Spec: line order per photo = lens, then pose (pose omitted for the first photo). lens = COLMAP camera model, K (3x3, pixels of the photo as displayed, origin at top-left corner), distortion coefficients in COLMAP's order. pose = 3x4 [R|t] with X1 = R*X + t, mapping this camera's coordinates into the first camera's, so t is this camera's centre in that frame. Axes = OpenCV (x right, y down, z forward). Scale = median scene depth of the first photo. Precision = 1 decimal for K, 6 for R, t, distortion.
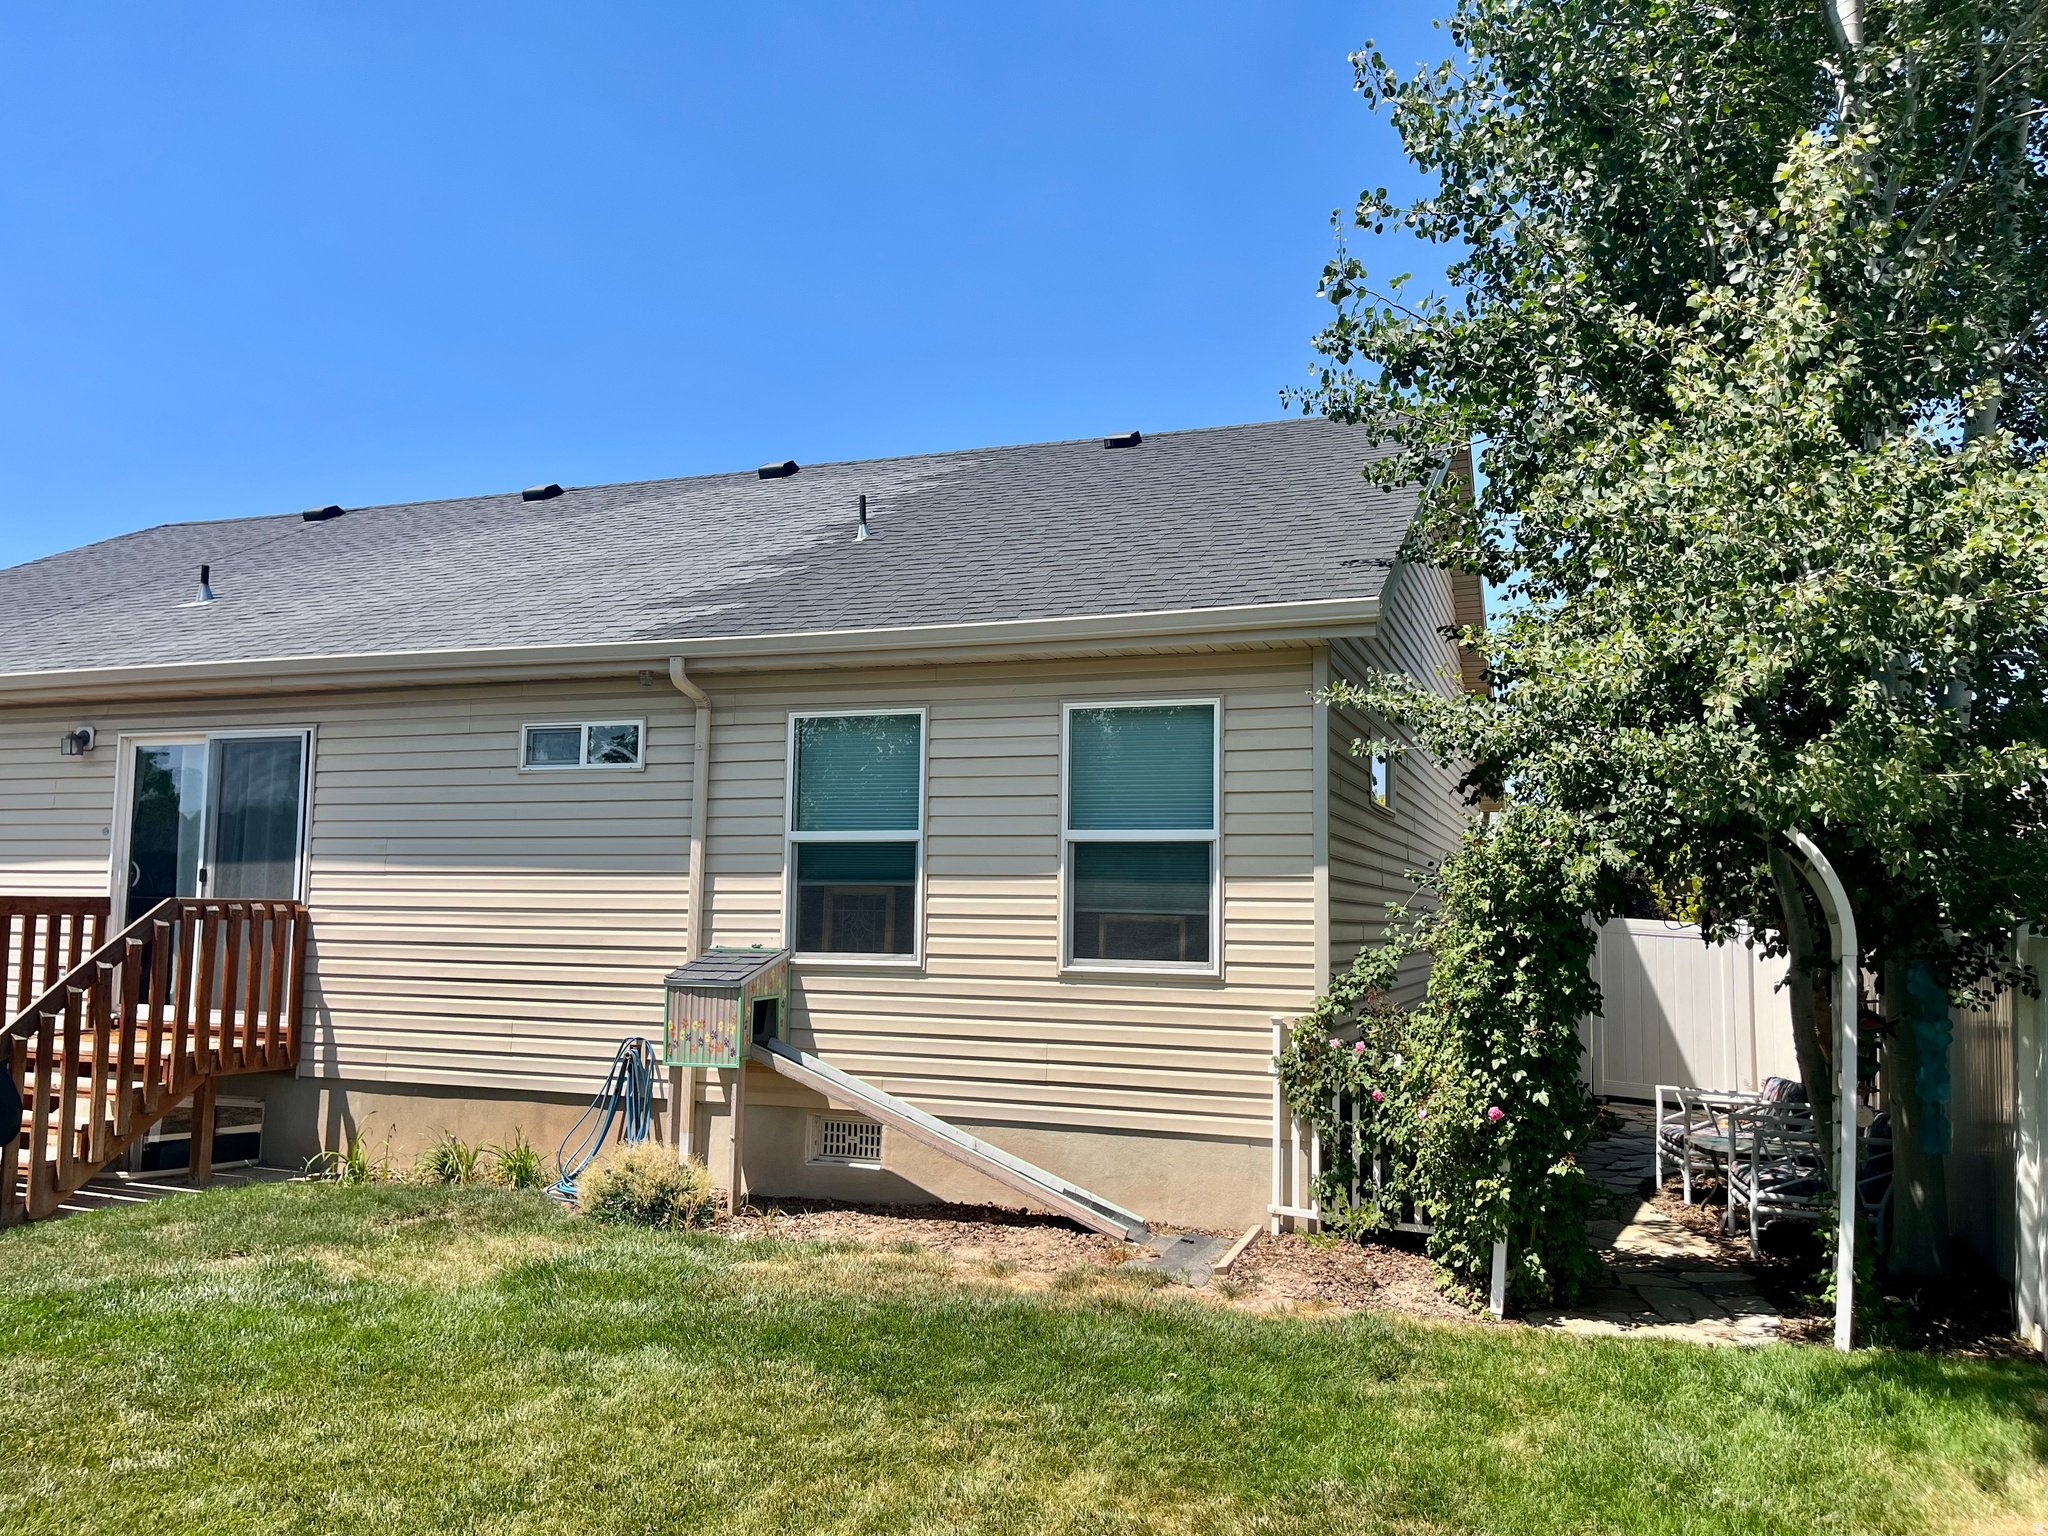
lens RADIAL K [[1558.2, 0, 1016.0], [0, 1558.2, 783.6], [0, 0, 1]] dist [0.081065, -0.108406]
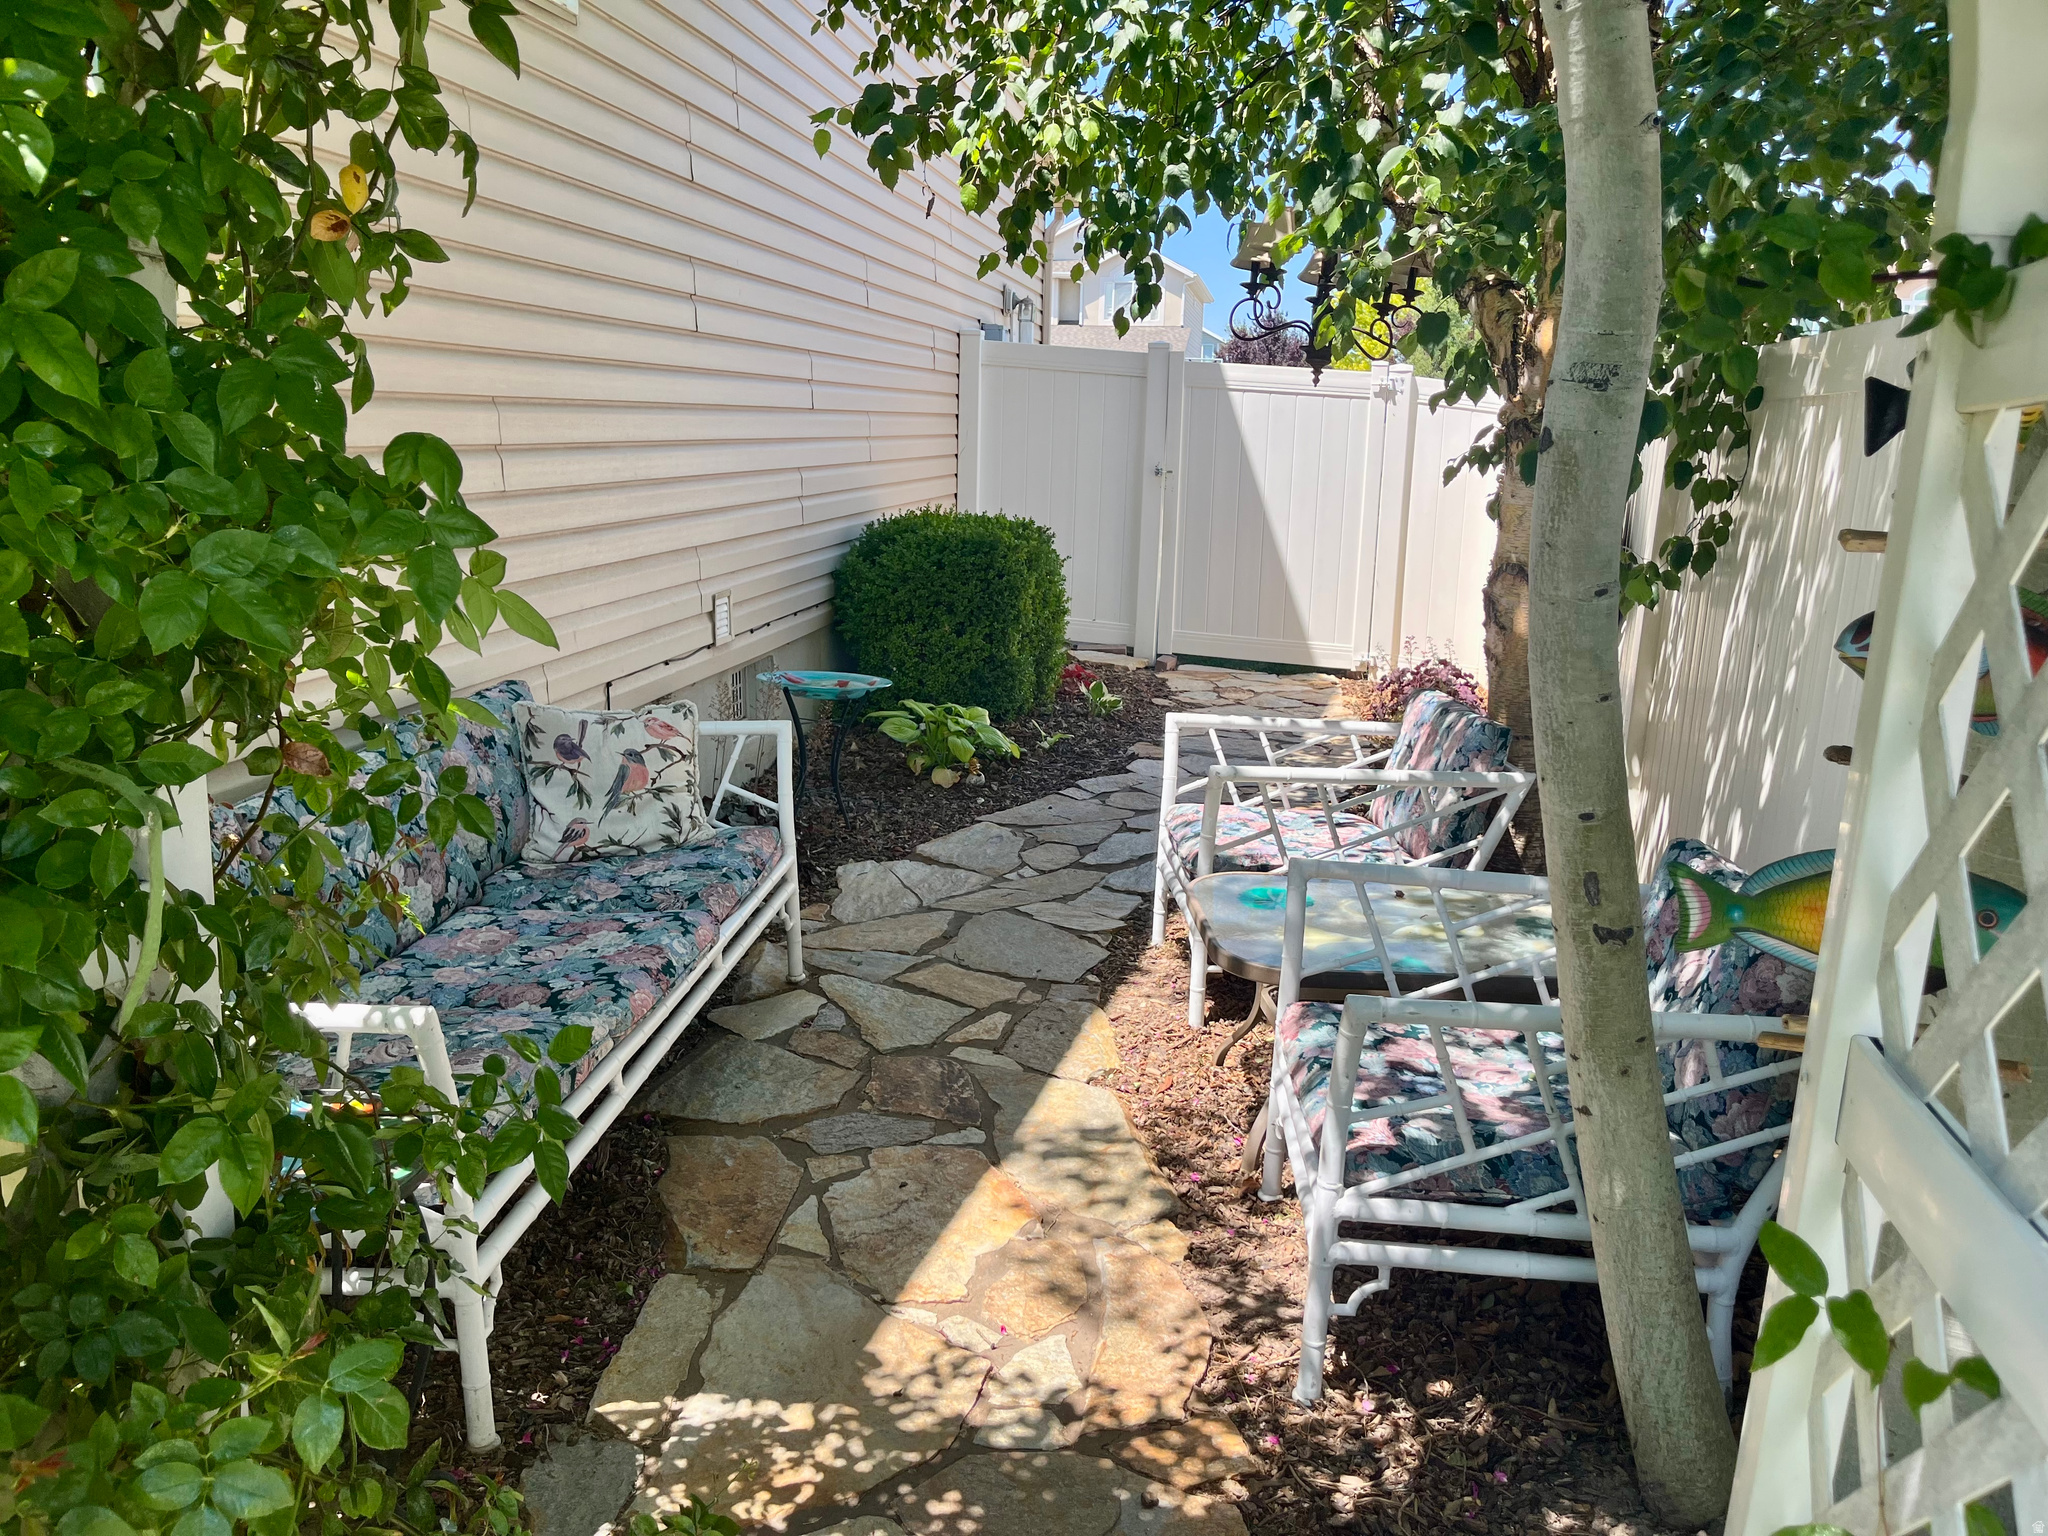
lens RADIAL K [[1558.2, 0, 1016.0], [0, 1558.2, 783.6], [0, 0, 1]] dist [0.081065, -0.108406]
pose [[0.982822, -0.044083, 0.179213, 0.292131], [-0.014536, 0.949548, 0.313284, 0.079822], [-0.183982, -0.310507, 0.932596, 0.616601]]
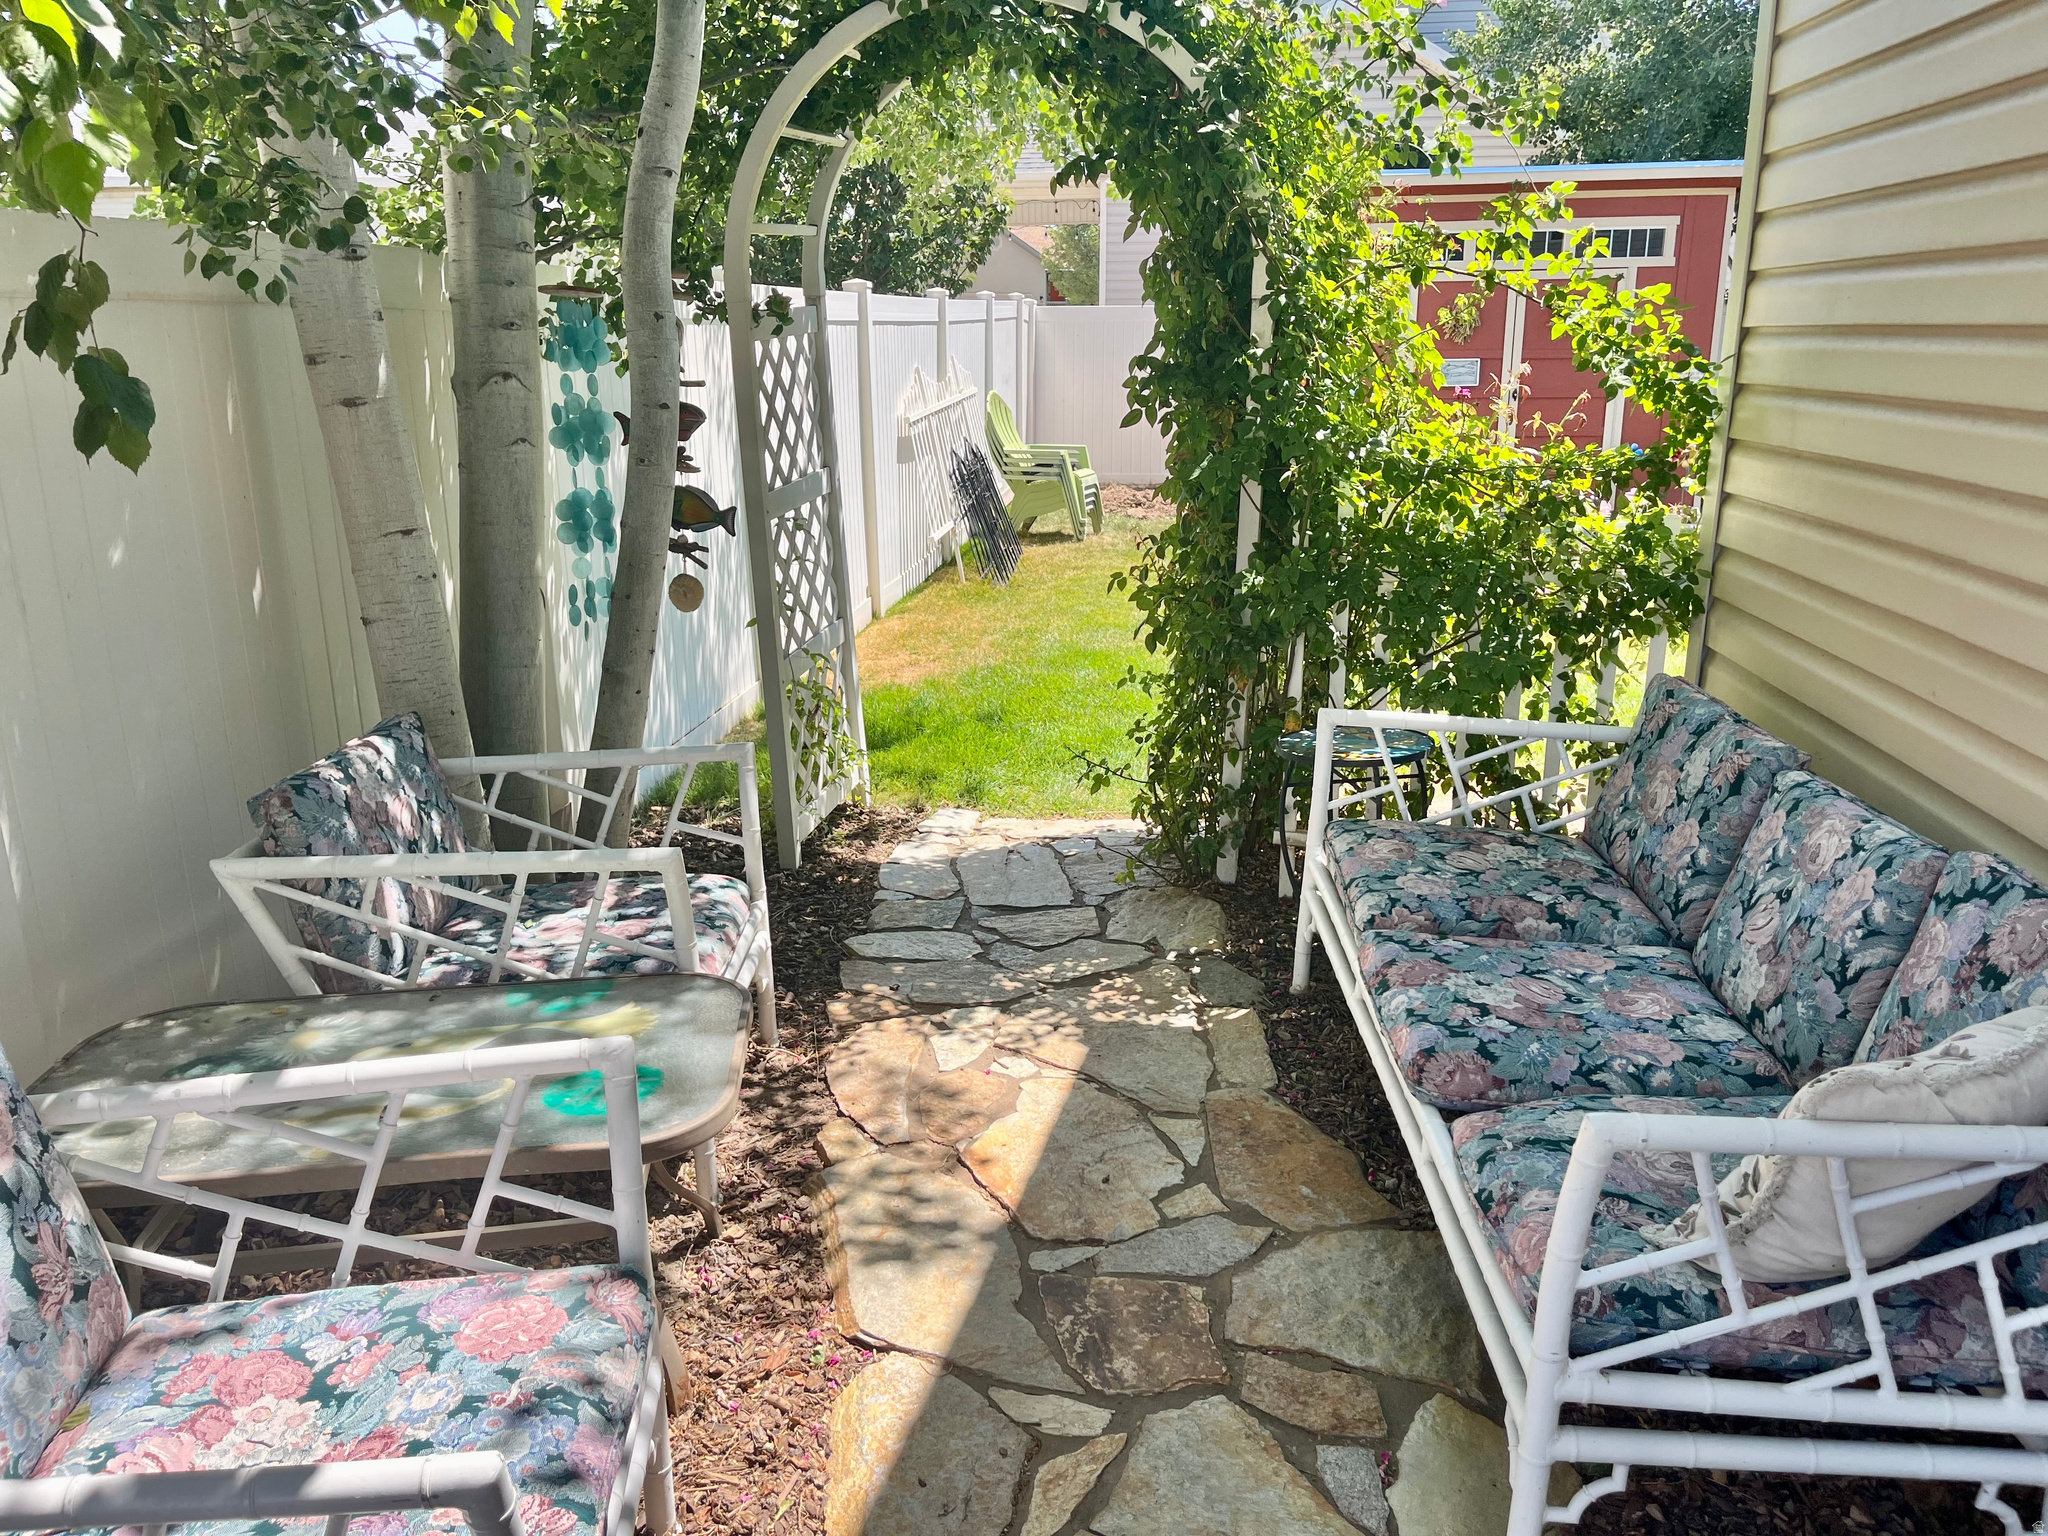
lens RADIAL K [[1558.2, 0, 1016.0], [0, 1558.2, 783.6], [0, 0, 1]] dist [0.081065, -0.108406]
pose [[-0.970570, 0.051995, -0.235140, 0.383951], [0.006181, 0.981470, 0.191515, 0.117165], [0.240741, 0.184425, -0.952907, 1.053366]]
